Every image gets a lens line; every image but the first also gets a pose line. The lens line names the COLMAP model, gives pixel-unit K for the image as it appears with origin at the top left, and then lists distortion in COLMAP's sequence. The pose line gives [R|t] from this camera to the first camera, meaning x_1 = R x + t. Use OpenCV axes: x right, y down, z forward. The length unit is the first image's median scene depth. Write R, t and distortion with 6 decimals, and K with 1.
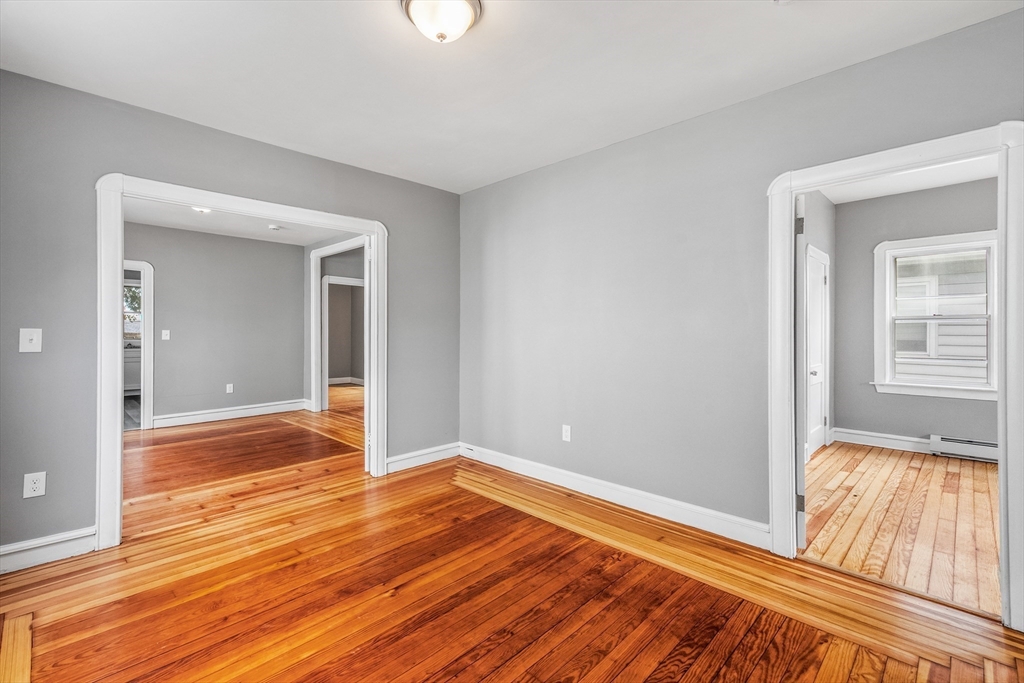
lens RADIAL K [[464.1, 0, 507.8], [0, 464.1, 328.6], [0, 0, 1]] dist [0.017999, 0.004113]
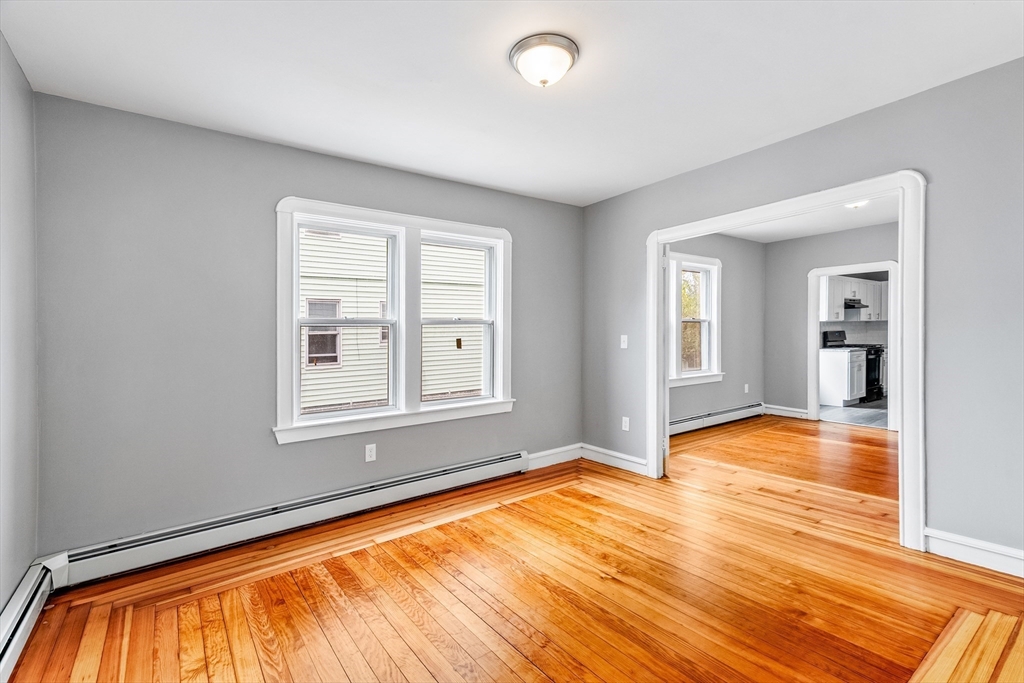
lens RADIAL K [[464.1, 0, 508.6], [0, 464.1, 340.6], [0, 0, 1]] dist [0.017999, 0.004113]
pose [[-0.154844, 0.012051, -0.987865, 0.555775], [0.024681, 0.999661, 0.008326, -0.003455], [0.987631, -0.023092, -0.155089, 0.614106]]
